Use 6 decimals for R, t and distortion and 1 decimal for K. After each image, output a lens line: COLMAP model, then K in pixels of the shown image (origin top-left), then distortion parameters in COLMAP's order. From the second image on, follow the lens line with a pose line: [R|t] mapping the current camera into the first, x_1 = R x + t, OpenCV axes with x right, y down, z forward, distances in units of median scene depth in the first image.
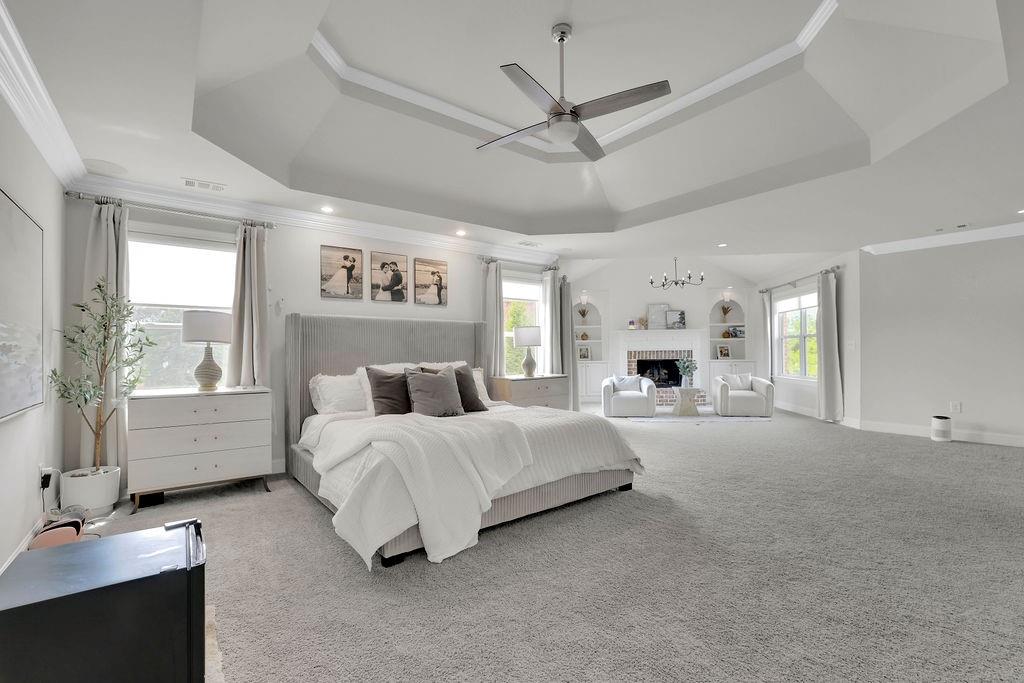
lens RADIAL K [[451.8, 0, 515.9], [0, 451.8, 347.5], [0, 0, 1]] dist [-0.001378, -0.000262]
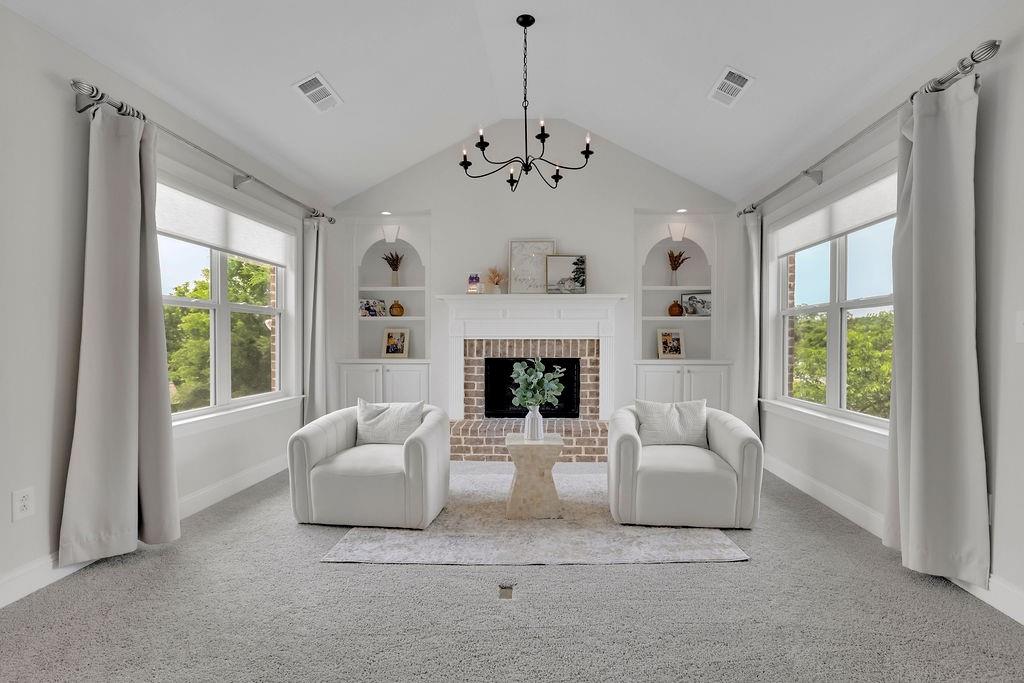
lens RADIAL K [[531.9, 0, 505.2], [0, 531.9, 344.0], [0, 0, 1]] dist [-0.016137, 0.004936]
pose [[0.998224, 0.012033, 0.058343, 0.272154], [-0.013056, 0.999767, 0.017172, 0.002649], [-0.058123, -0.017903, 0.998149, 0.472778]]
